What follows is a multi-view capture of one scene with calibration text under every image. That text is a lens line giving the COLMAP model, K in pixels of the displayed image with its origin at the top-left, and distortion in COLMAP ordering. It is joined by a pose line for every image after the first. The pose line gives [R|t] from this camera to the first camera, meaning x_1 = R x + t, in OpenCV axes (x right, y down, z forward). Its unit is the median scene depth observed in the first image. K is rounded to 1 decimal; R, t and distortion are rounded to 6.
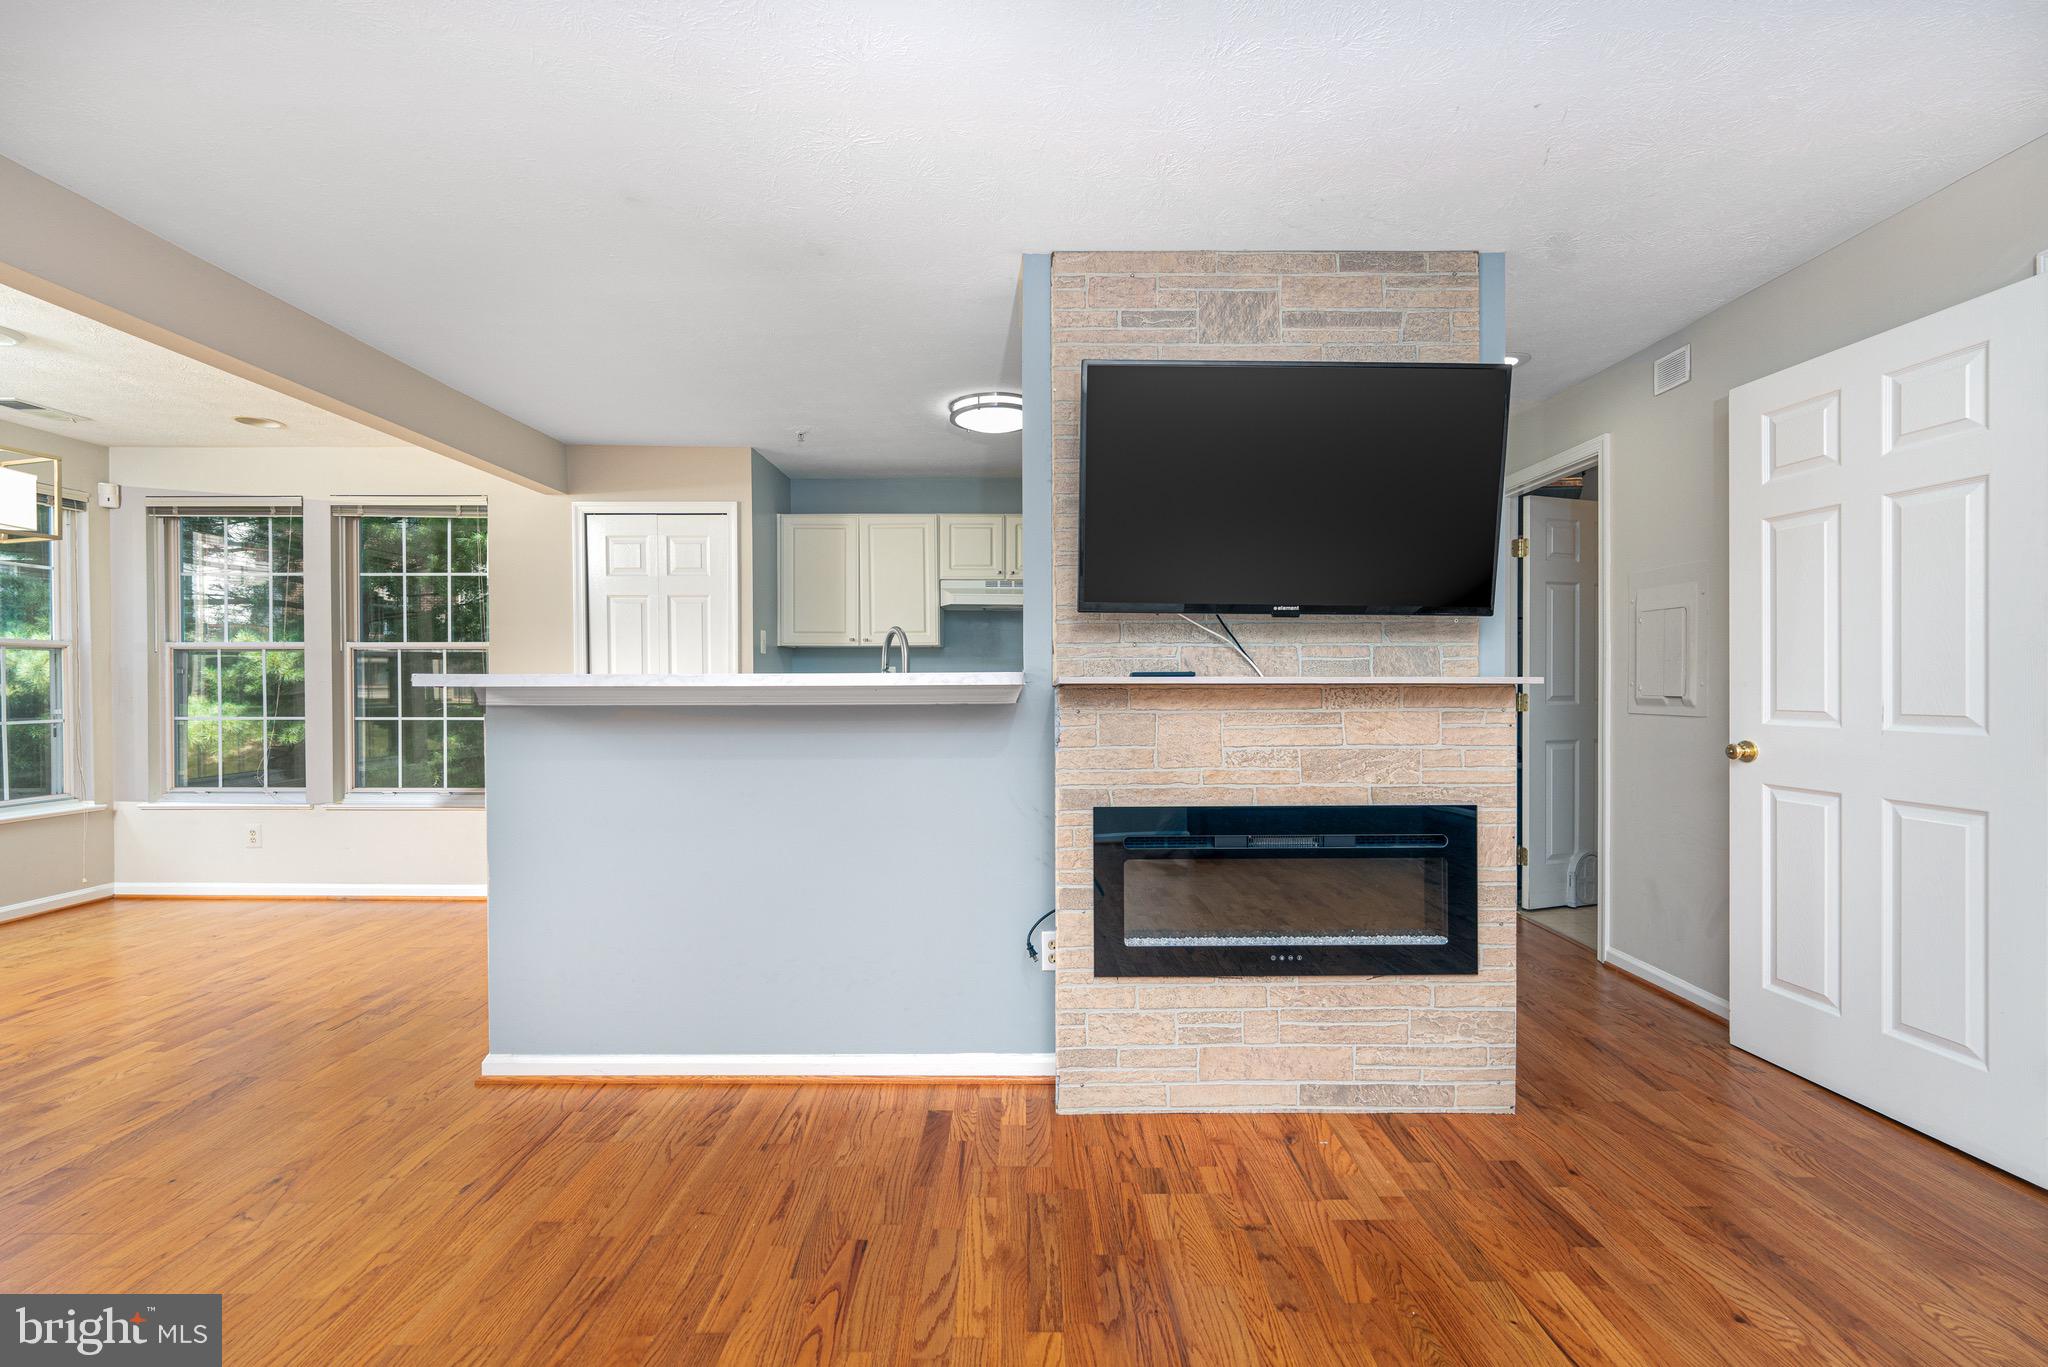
lens RADIAL K [[830.3, 0, 1014.0], [0, 830.3, 688.4], [0, 0, 1]] dist [0.003759, -0.001436]
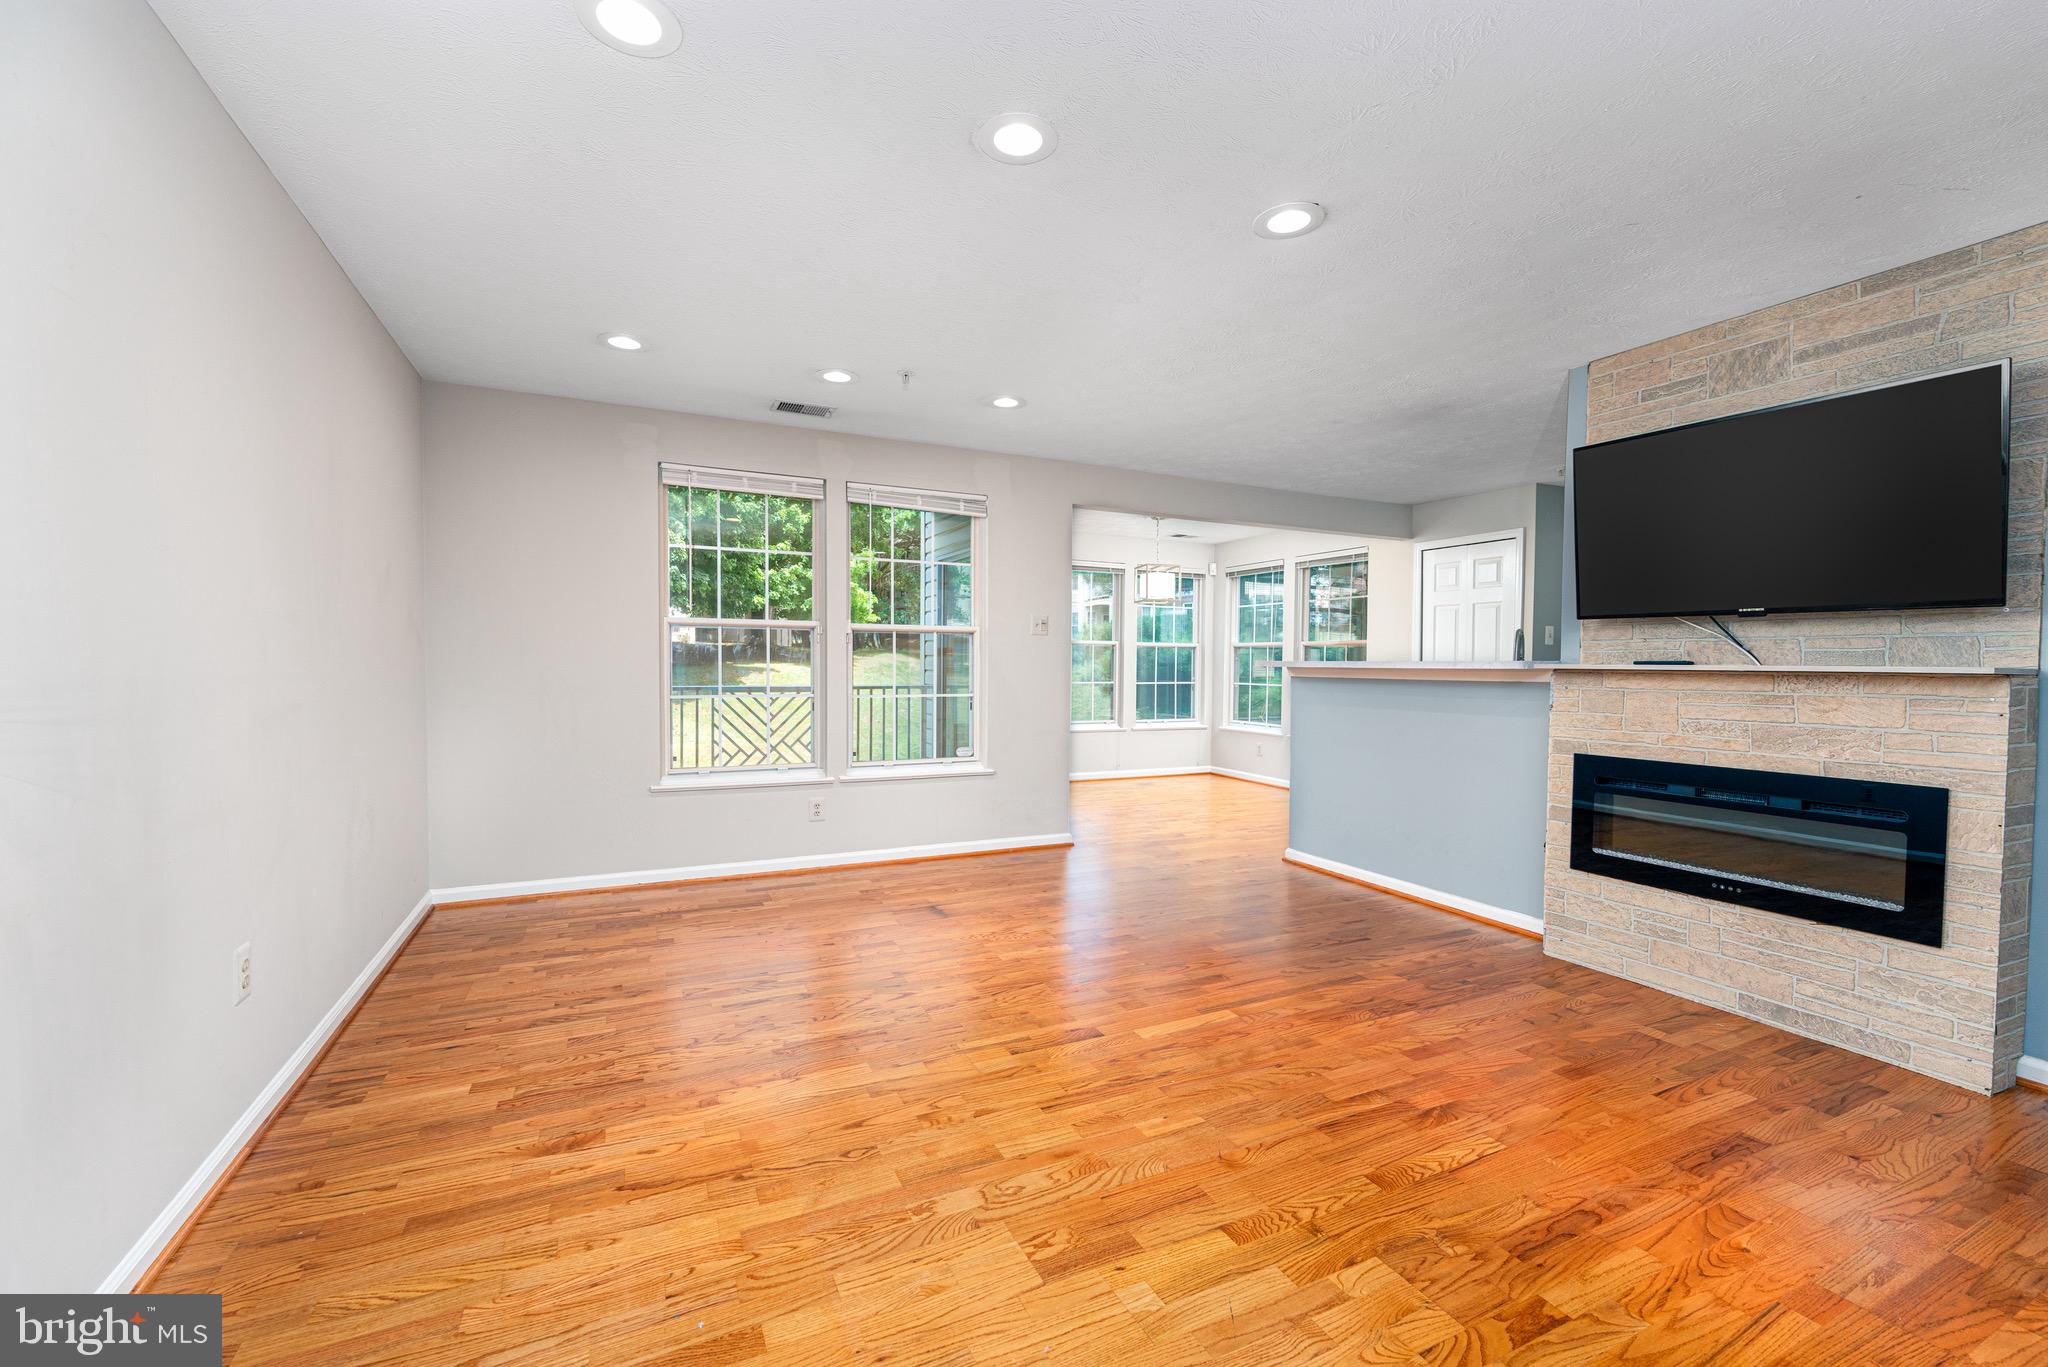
lens RADIAL K [[830.3, 0, 1018.7], [0, 830.3, 688.8], [0, 0, 1]] dist [0.003759, -0.001436]
pose [[0.427096, 0.033861, -0.903572, 0.994430], [-0.016855, 0.999423, 0.029485, 0.002775], [0.904049, 0.002637, 0.427421, -0.510776]]
